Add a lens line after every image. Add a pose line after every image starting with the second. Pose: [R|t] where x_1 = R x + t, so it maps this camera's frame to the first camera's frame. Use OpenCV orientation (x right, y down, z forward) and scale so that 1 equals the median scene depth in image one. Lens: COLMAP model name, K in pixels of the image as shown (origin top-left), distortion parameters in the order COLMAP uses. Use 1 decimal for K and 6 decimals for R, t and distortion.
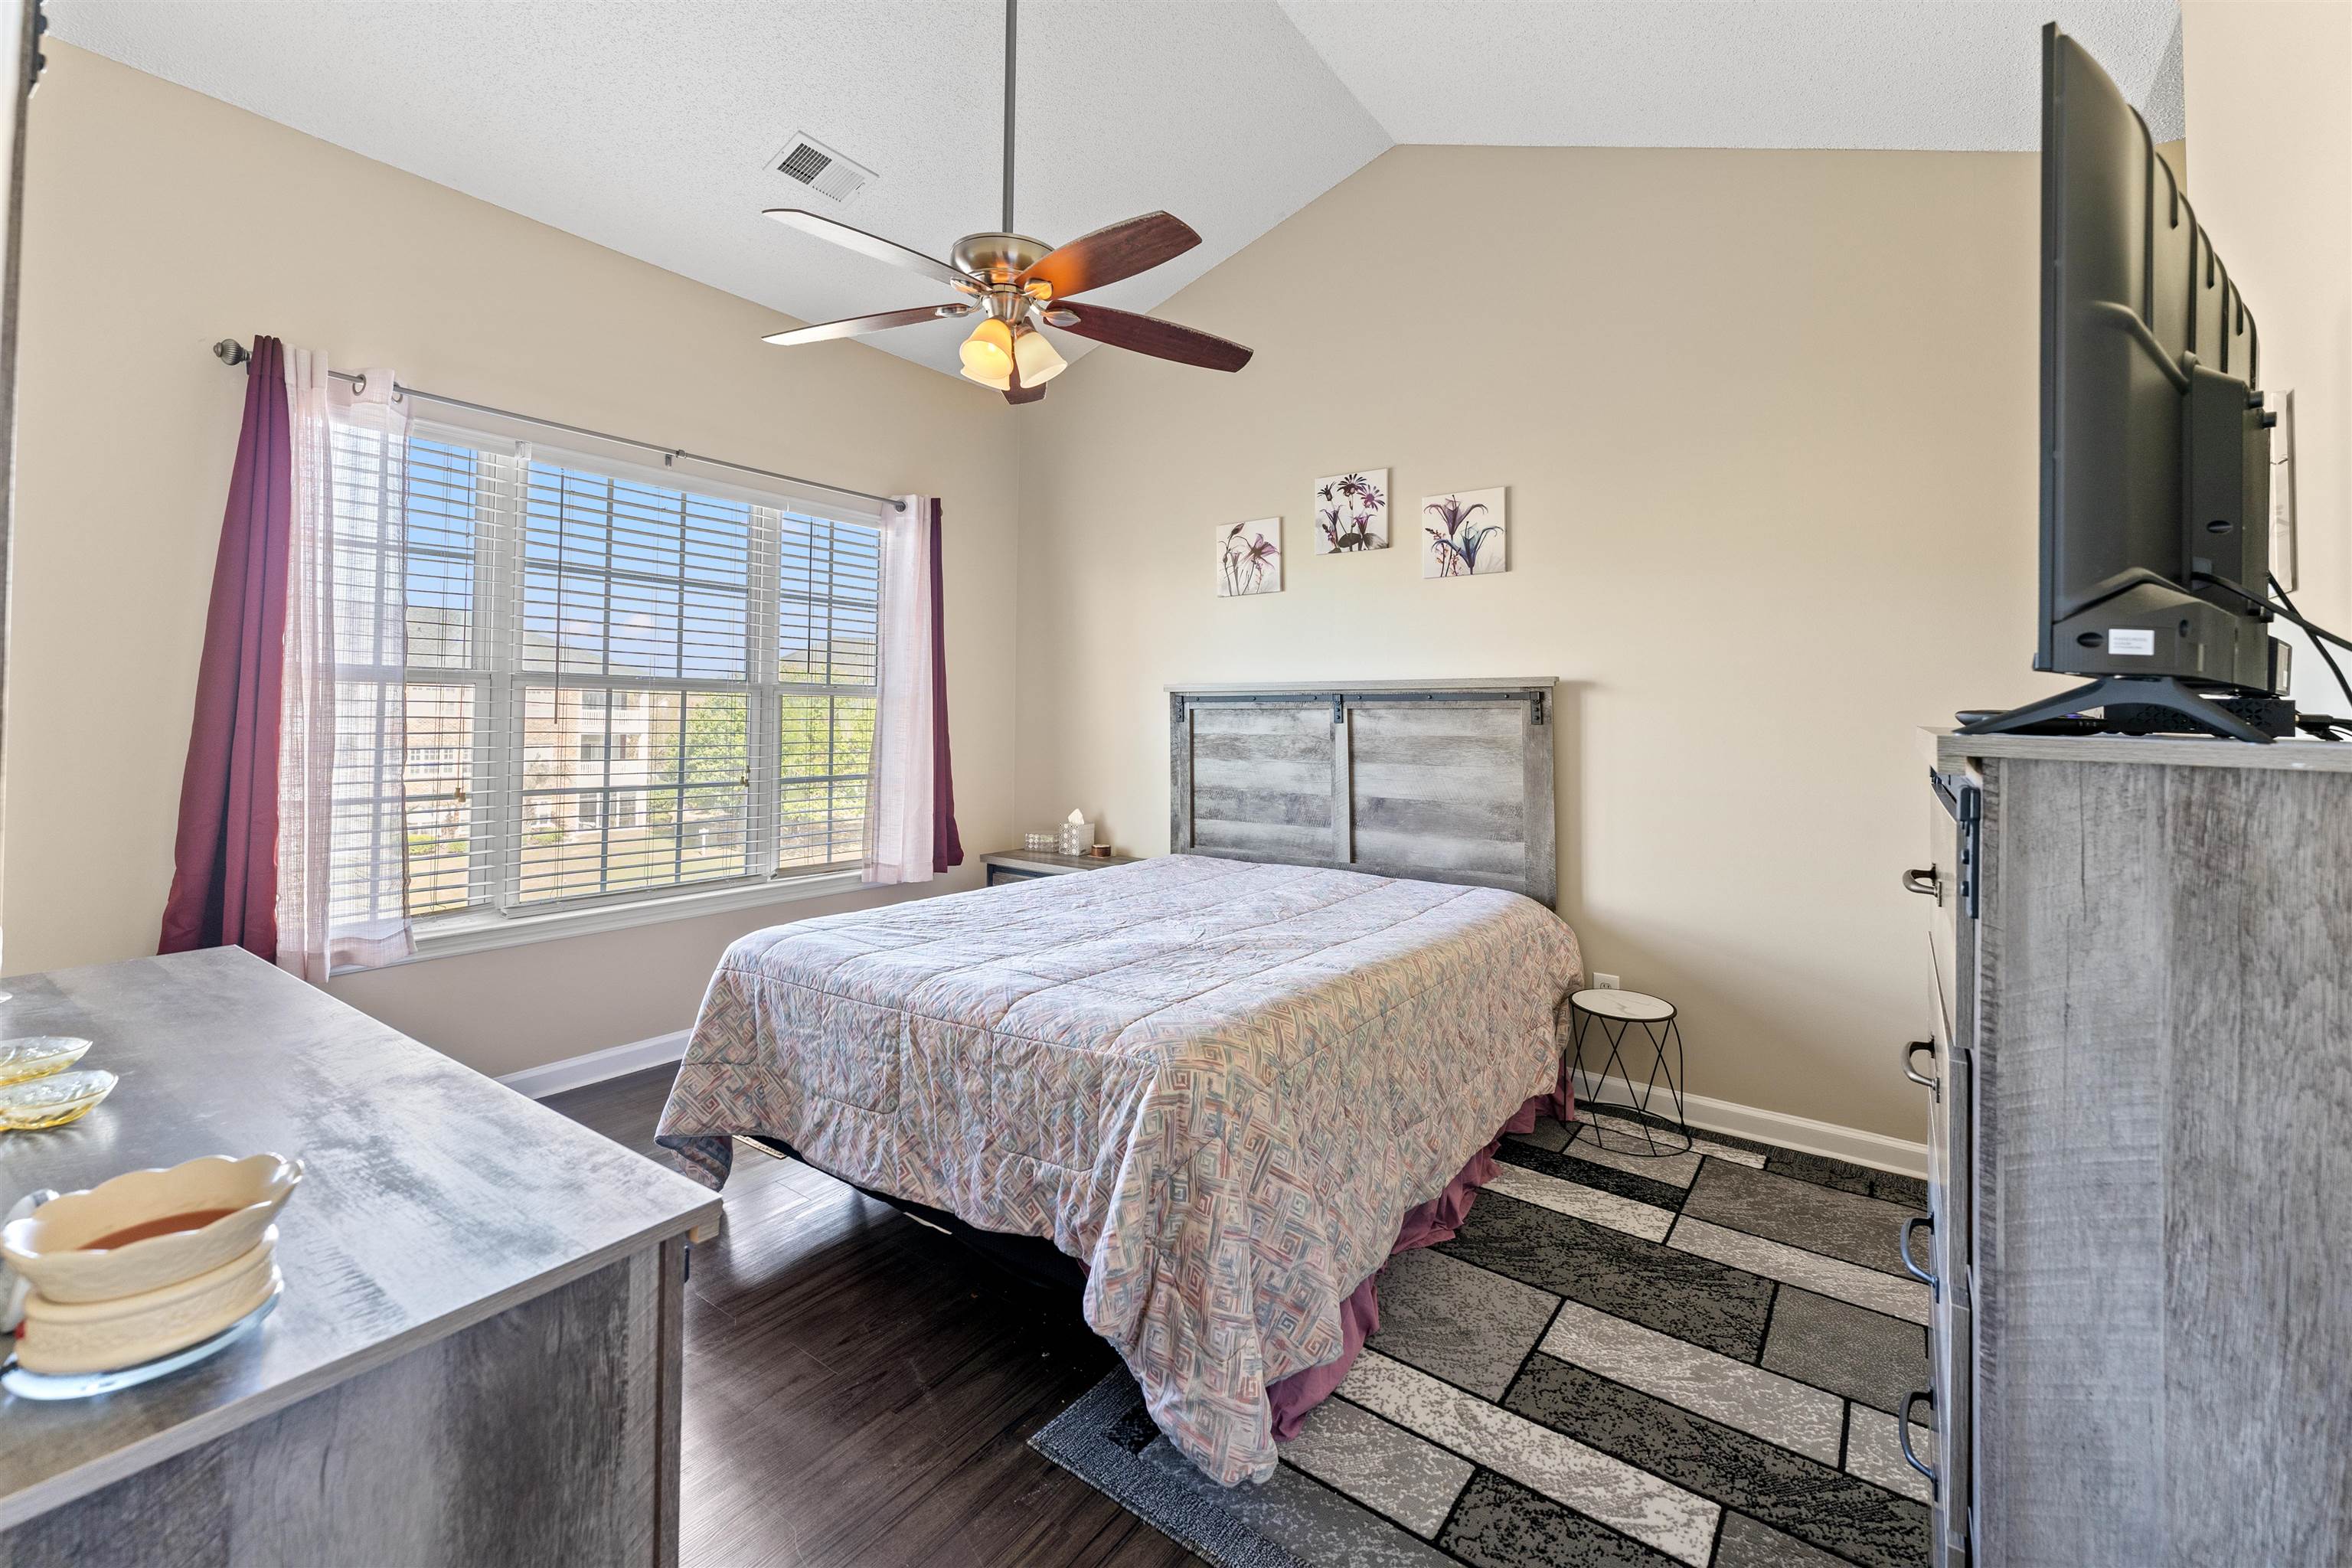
lens RADIAL K [[978.4, 0, 1170.8], [0, 978.4, 702.8], [0, 0, 1]] dist [0.000244, 0.000050]
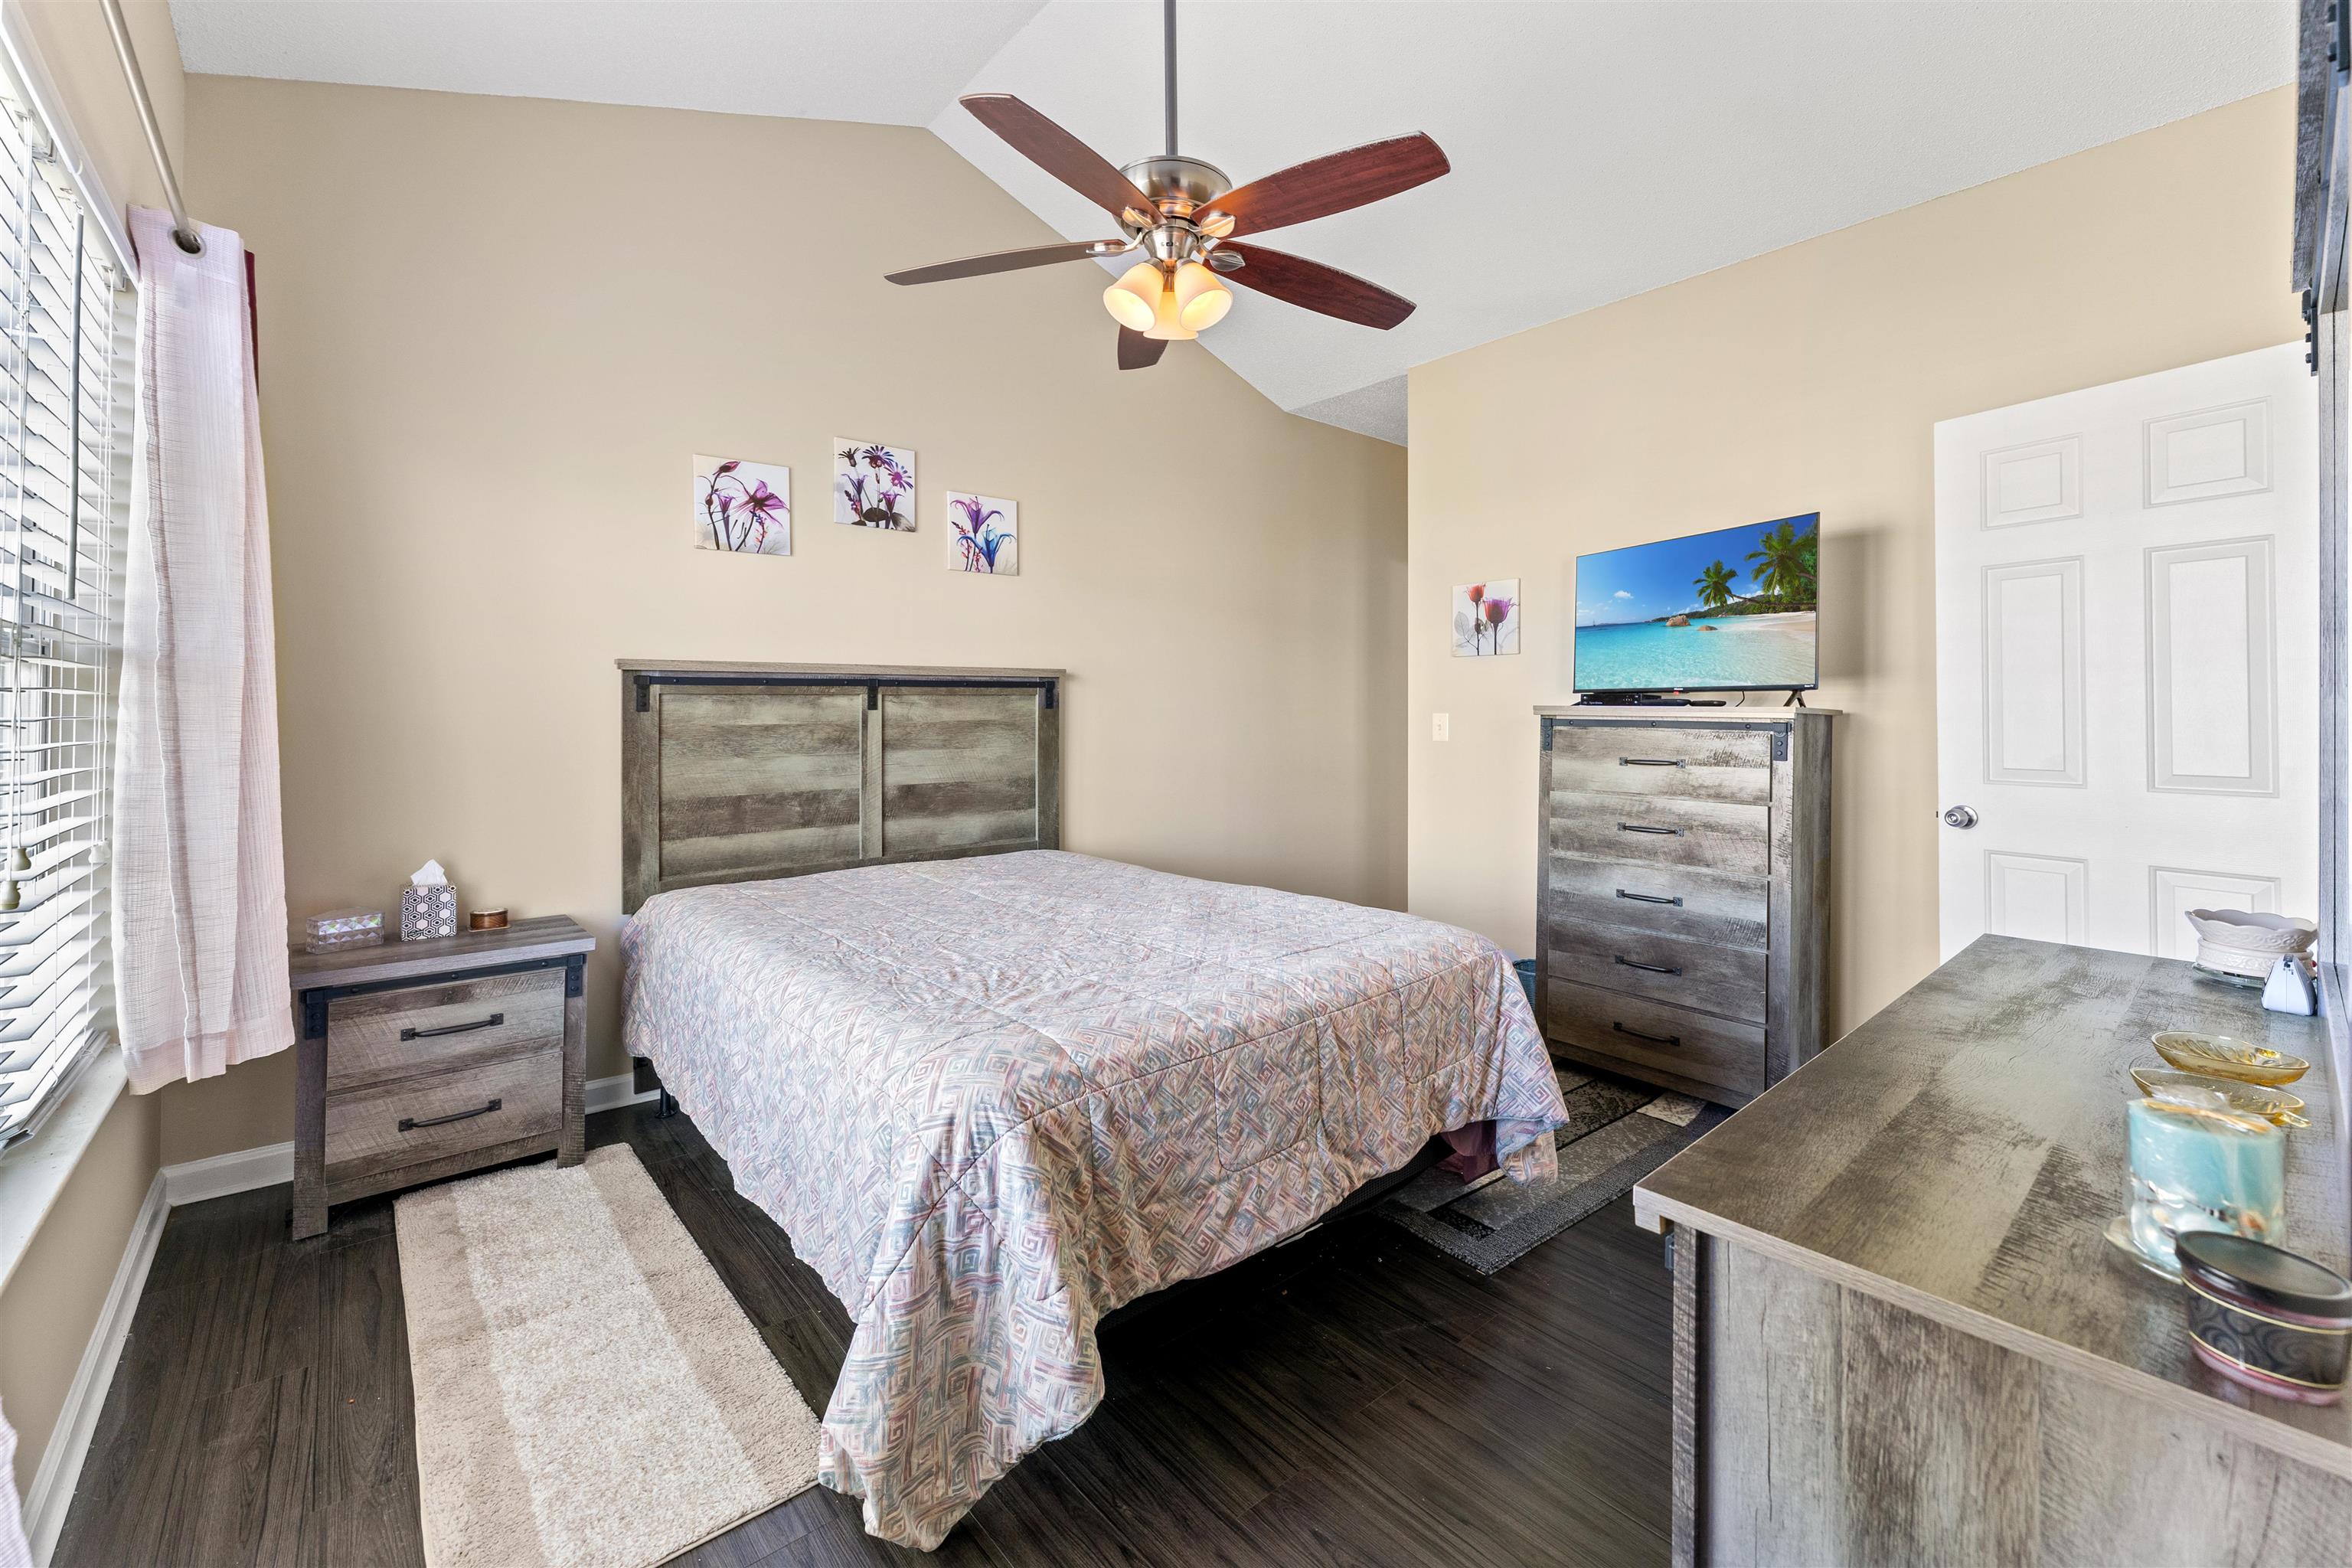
lens RADIAL K [[978.4, 0, 1170.8], [0, 978.4, 702.8], [0, 0, 1]] dist [0.000244, 0.000050]
pose [[0.245738, -0.005869, 0.969319, -0.677345], [-0.012238, 0.999883, 0.009156, 0.002213], [-0.969259, -0.014113, 0.245637, 0.503240]]
